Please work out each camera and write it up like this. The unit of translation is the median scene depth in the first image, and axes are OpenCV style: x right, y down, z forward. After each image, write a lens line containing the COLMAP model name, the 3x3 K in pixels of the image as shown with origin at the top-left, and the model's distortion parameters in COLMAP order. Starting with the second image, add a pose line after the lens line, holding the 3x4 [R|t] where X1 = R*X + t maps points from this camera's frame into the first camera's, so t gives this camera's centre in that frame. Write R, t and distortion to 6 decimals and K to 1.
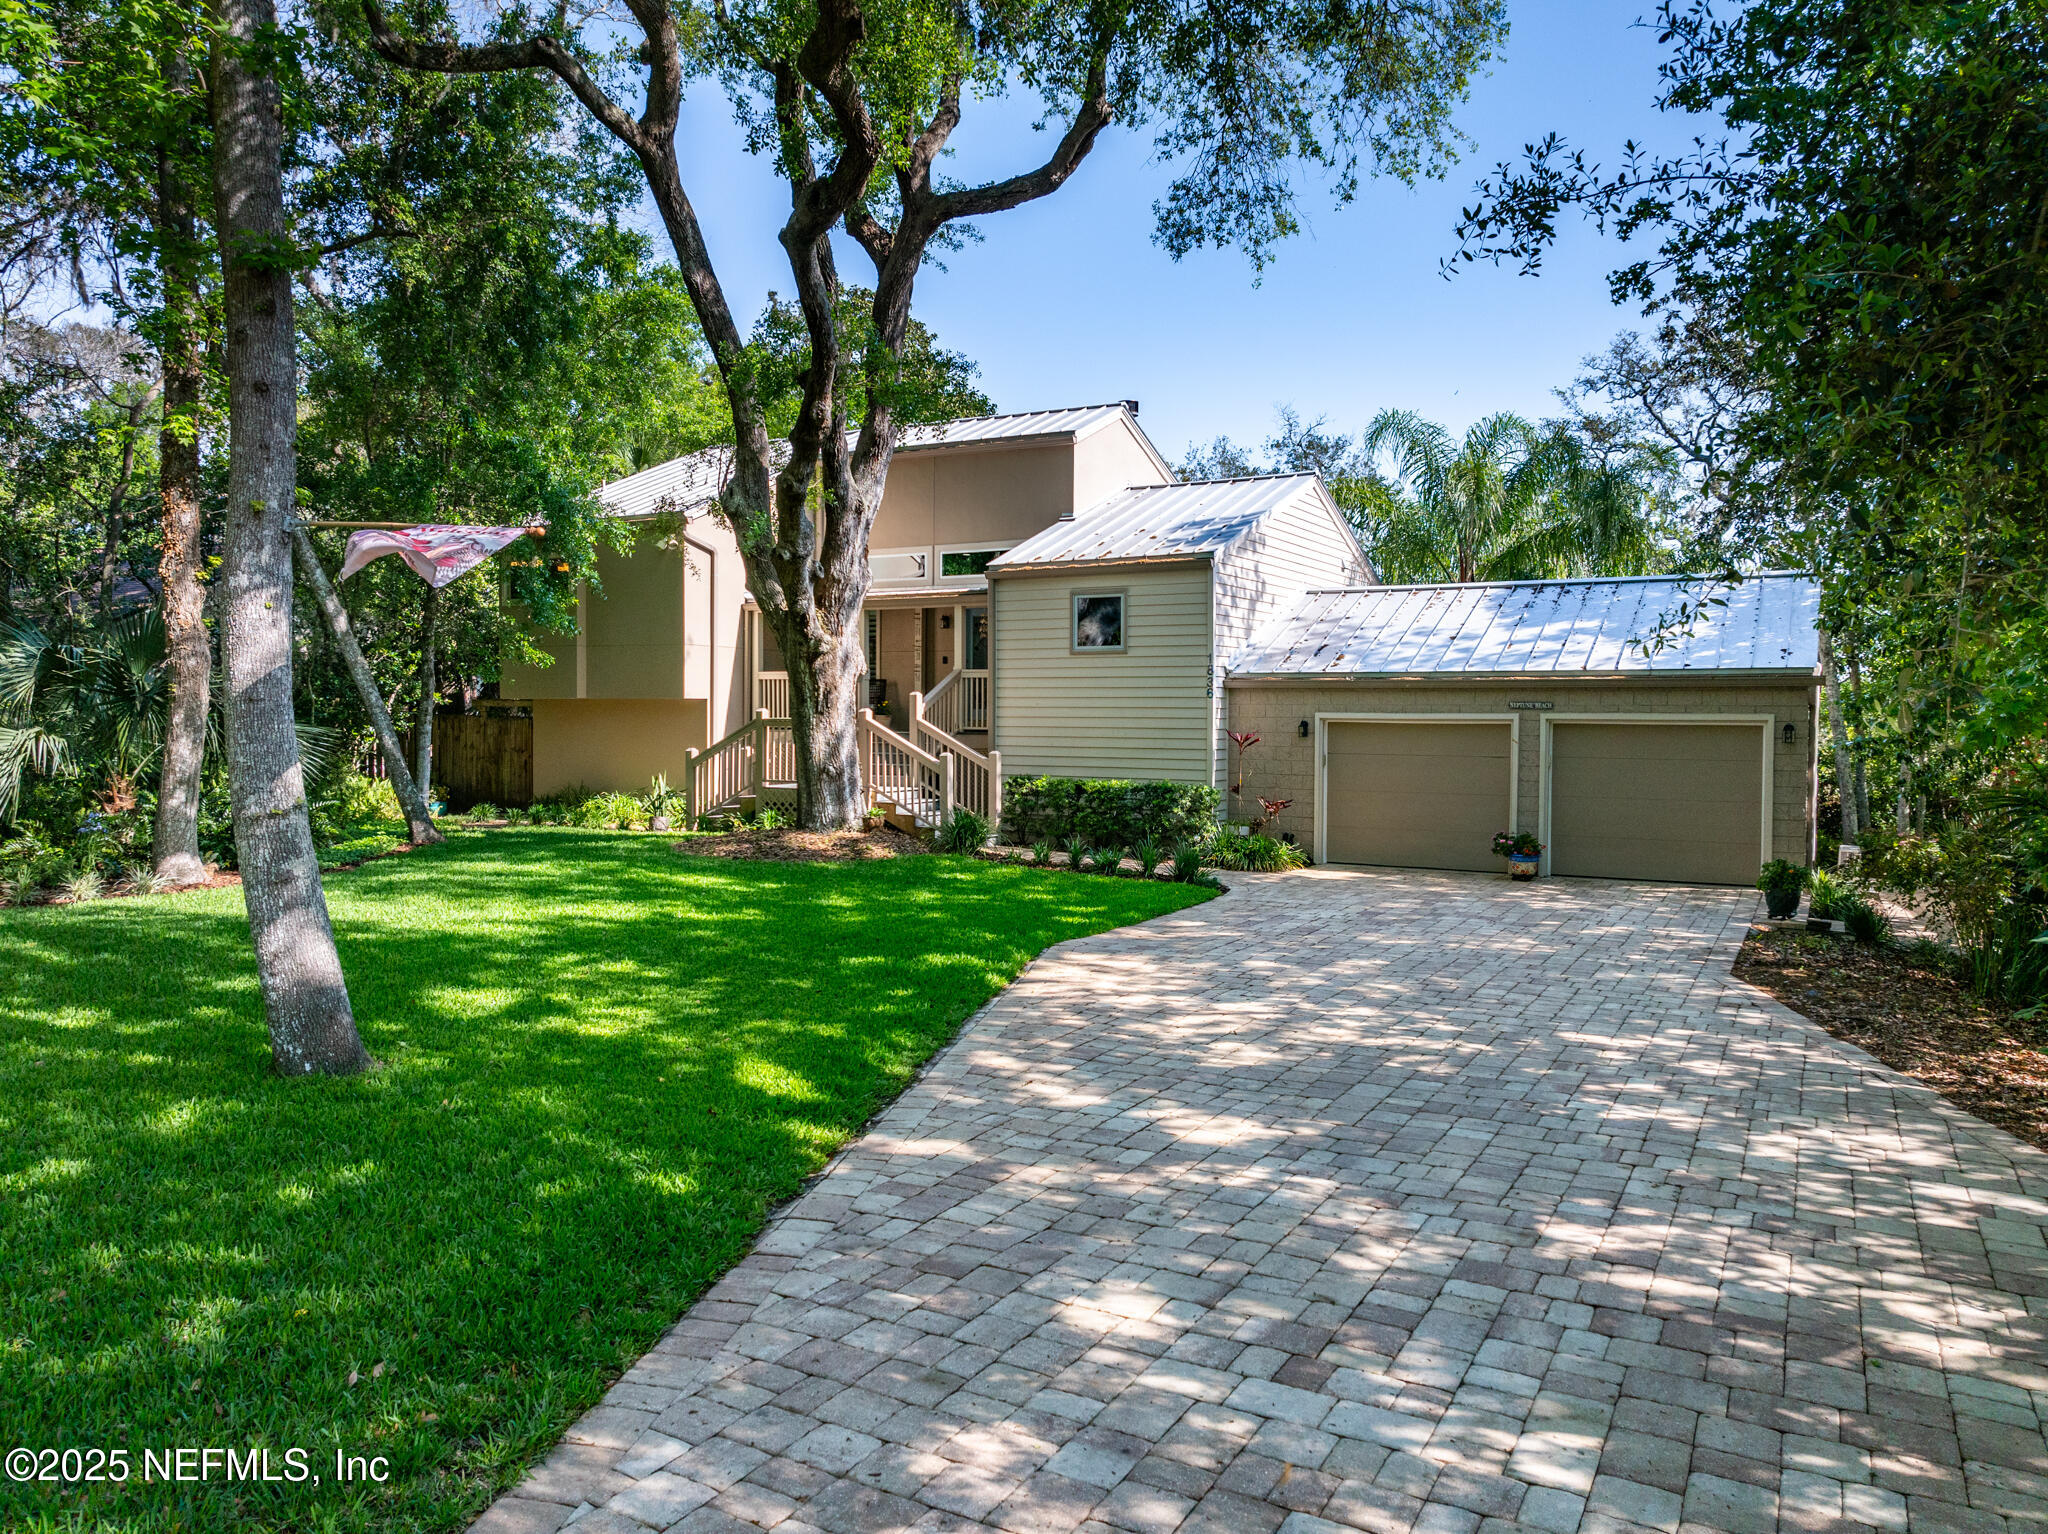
lens RADIAL K [[1420.4, 0, 1024.0], [0, 1420.4, 767.0], [0, 0, 1]] dist [-0.018243, -0.002792]
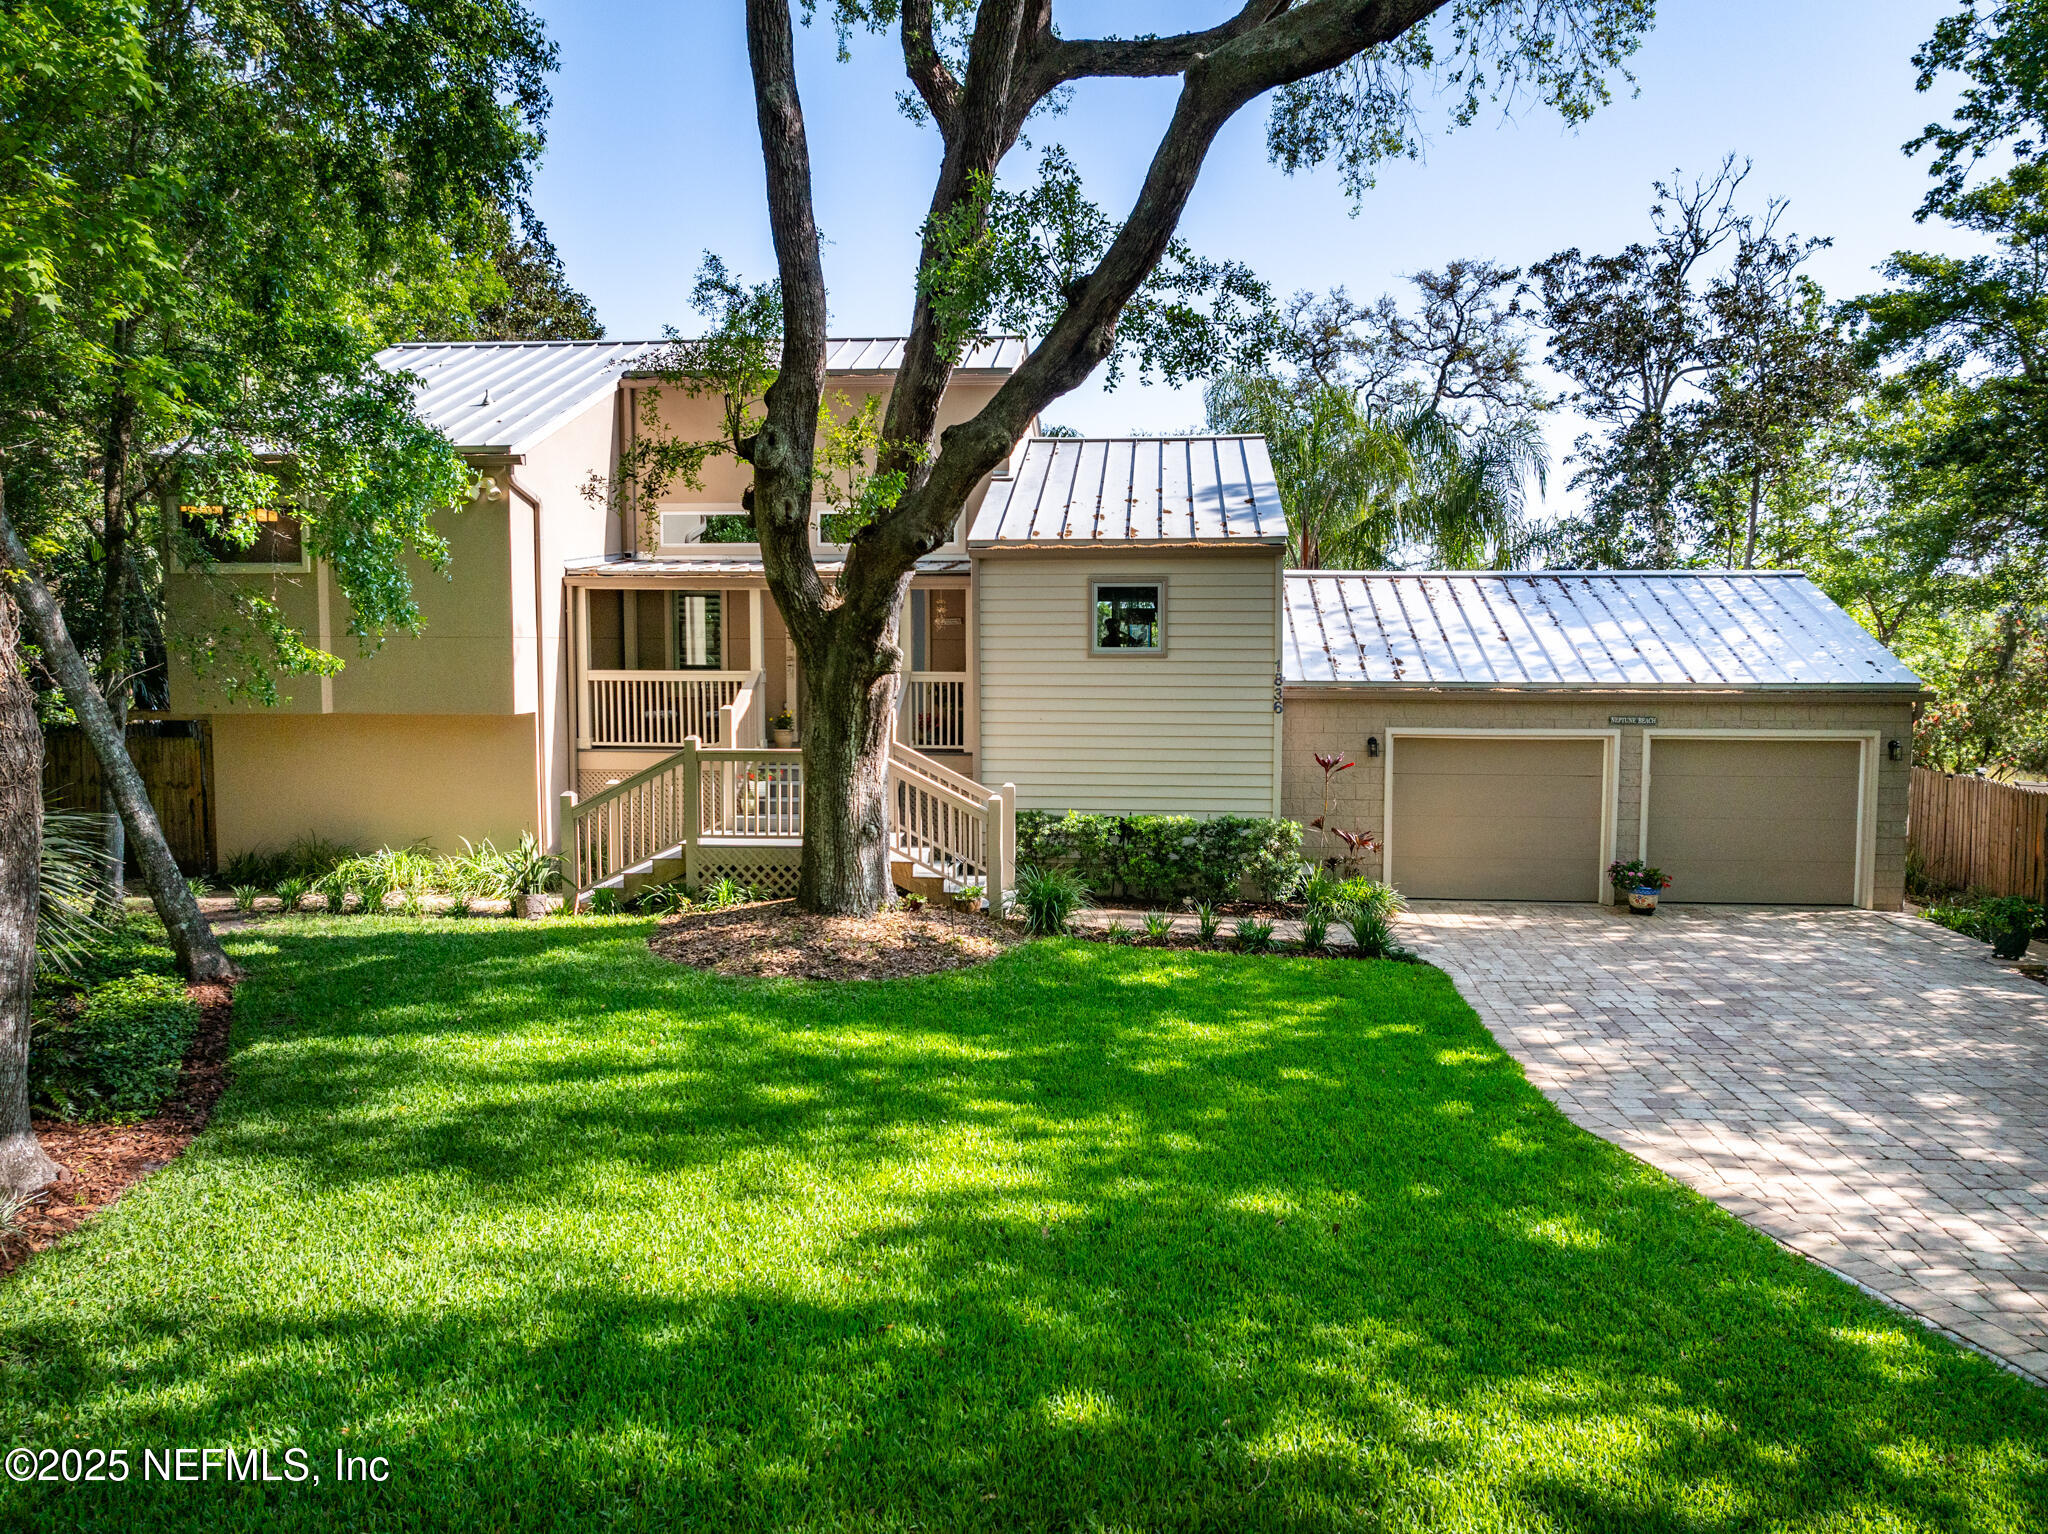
lens RADIAL K [[1469.5, 0, 1024.0], [0, 1469.5, 767.0], [0, 0, 1]] dist [-0.010497, -0.002672]
pose [[0.913779, -0.039207, 0.404315, -0.366658], [0.019141, 0.998381, 0.053554, -0.068820], [-0.405760, -0.041197, 0.913051, 0.286929]]
